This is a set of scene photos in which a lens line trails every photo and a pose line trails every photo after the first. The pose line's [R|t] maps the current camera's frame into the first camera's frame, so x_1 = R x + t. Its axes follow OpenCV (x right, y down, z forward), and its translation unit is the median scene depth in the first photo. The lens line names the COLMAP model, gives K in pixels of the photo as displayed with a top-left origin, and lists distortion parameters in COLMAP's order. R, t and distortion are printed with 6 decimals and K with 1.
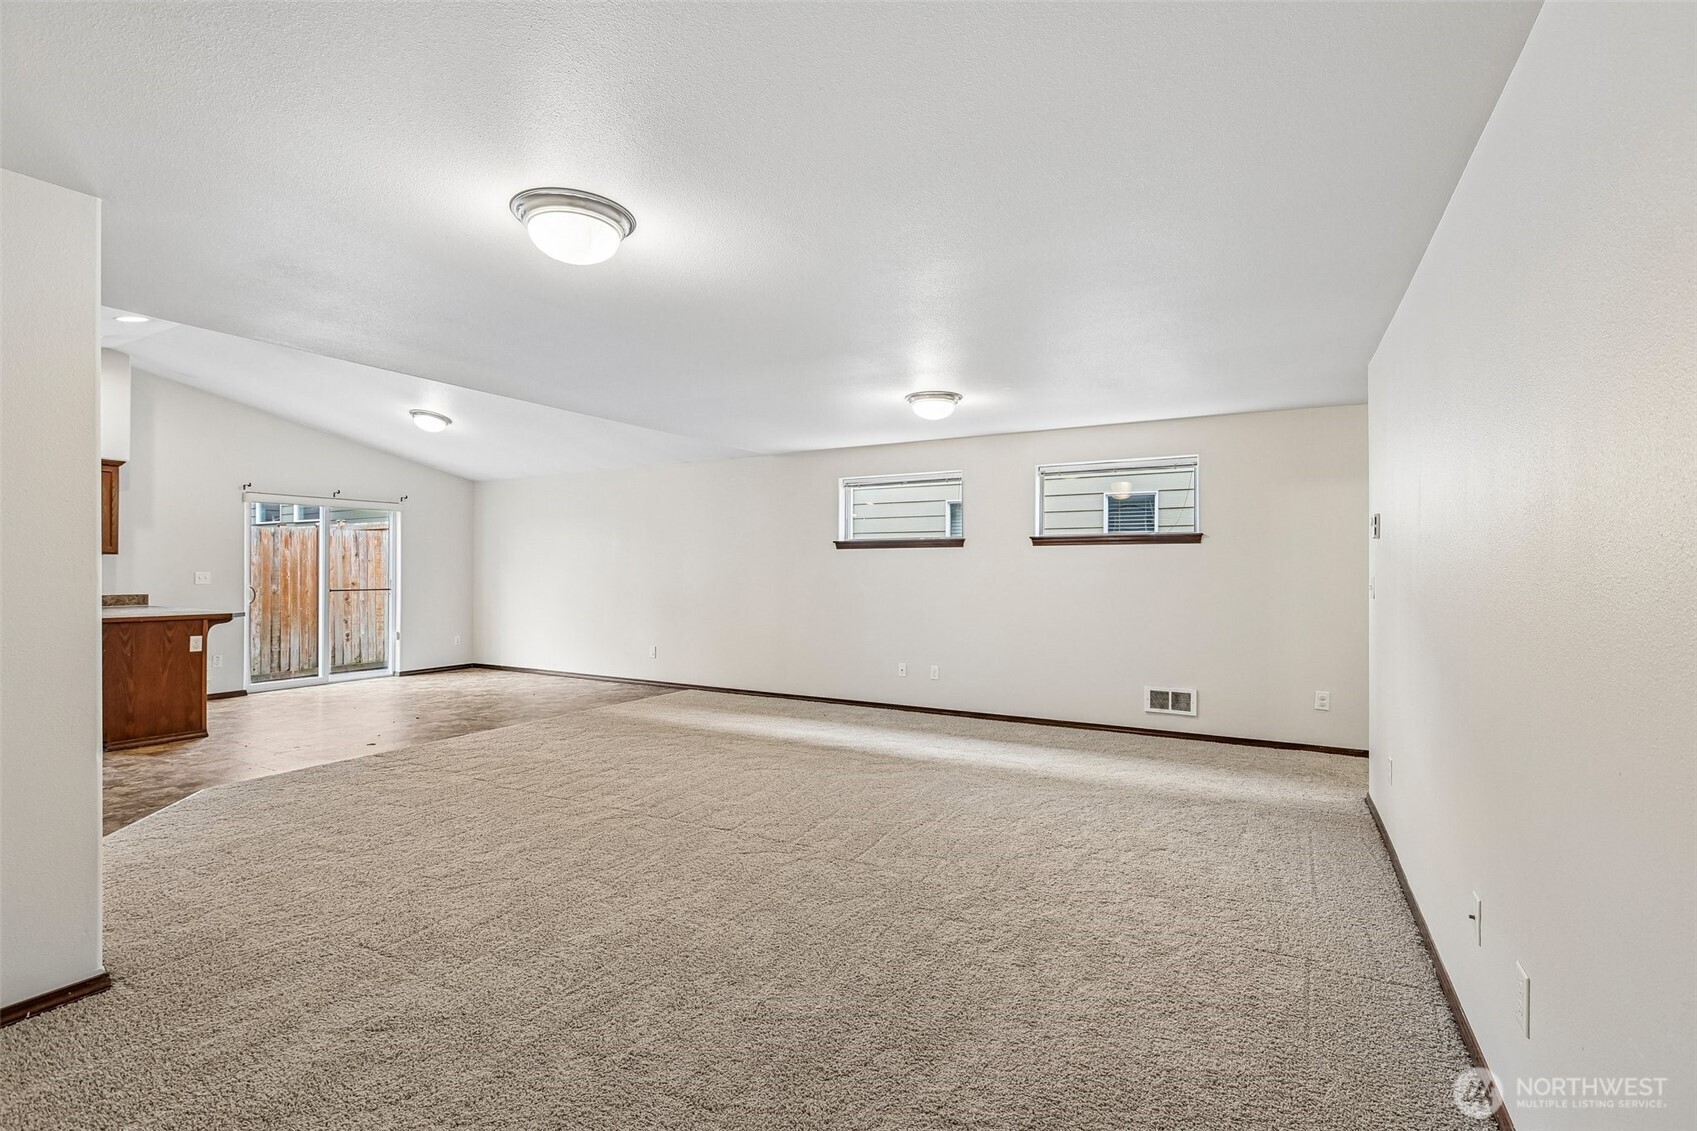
lens RADIAL K [[753.2, 0, 882.5], [0, 753.2, 566.0], [0, 0, 1]] dist [-0.000495, 0.000729]
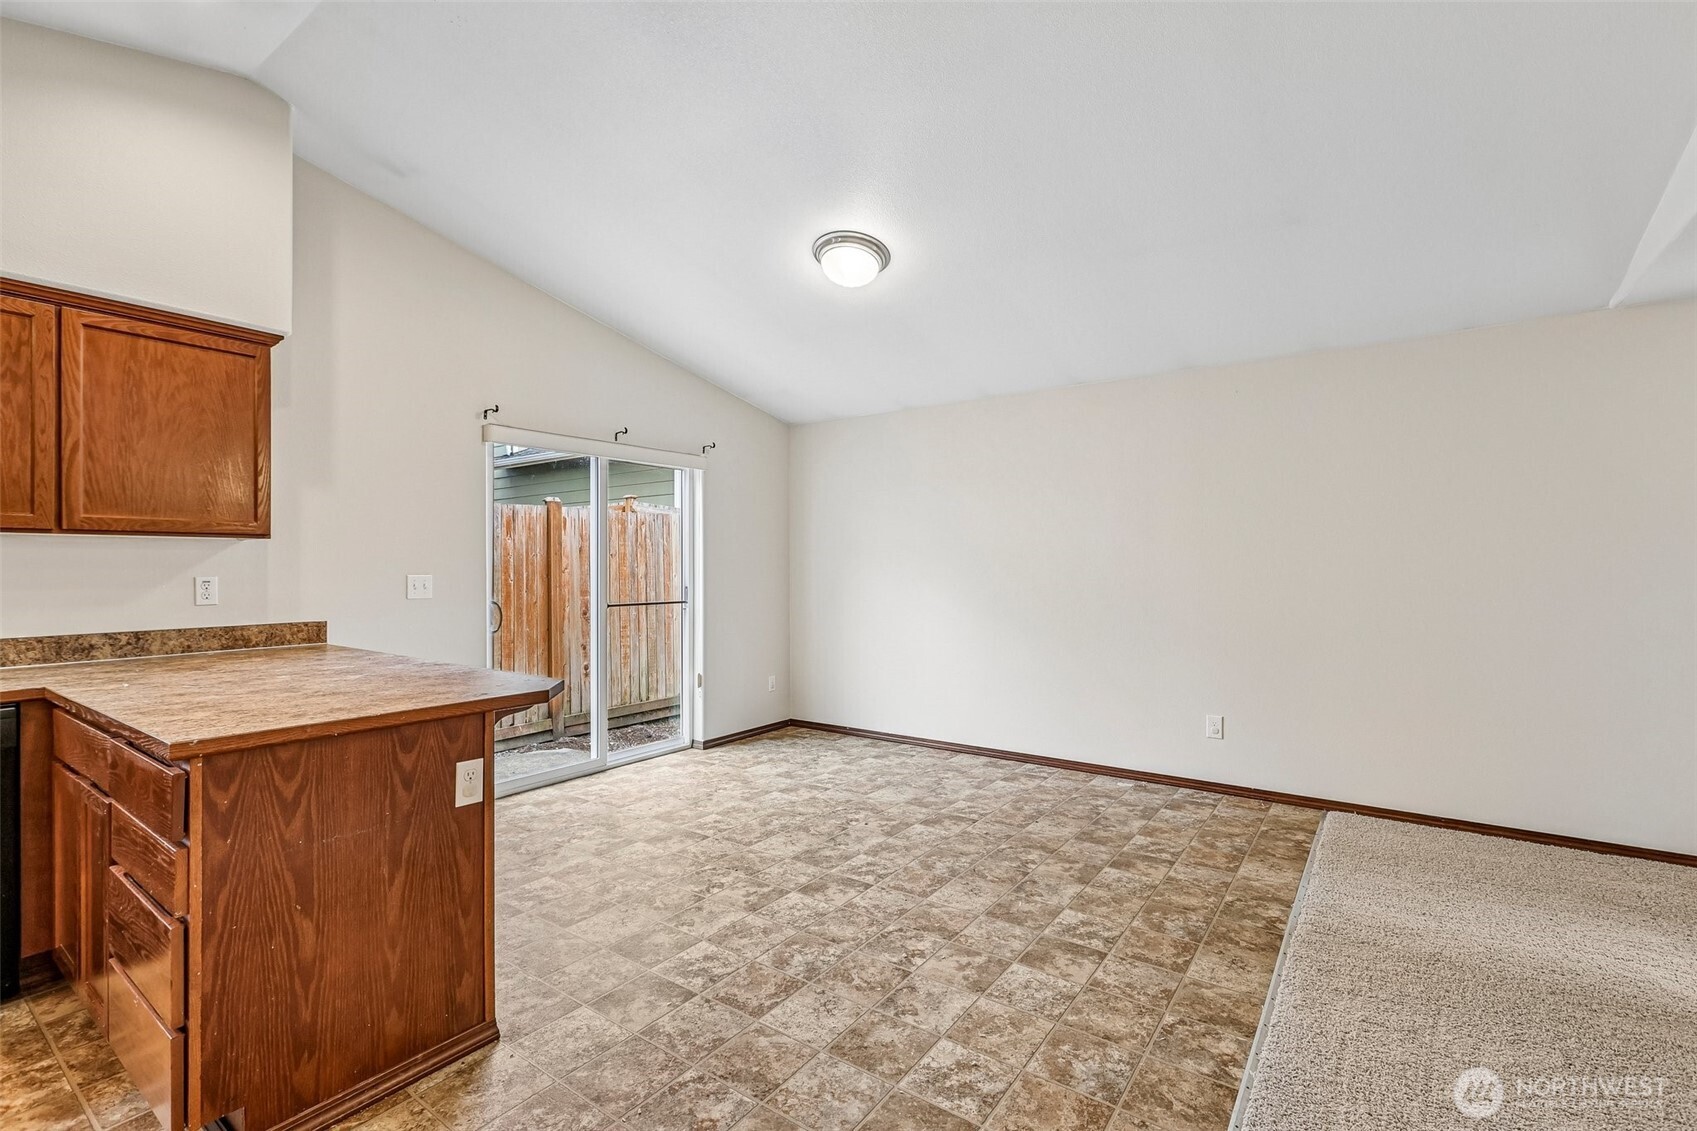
lens RADIAL K [[753.2, 0, 882.5], [0, 753.2, 566.0], [0, 0, 1]] dist [-0.000495, 0.000729]
pose [[0.993436, -0.004574, -0.114300, -0.434318], [0.005121, 0.999977, 0.004495, 0.000929], [0.114277, -0.005051, 0.993436, 0.430472]]
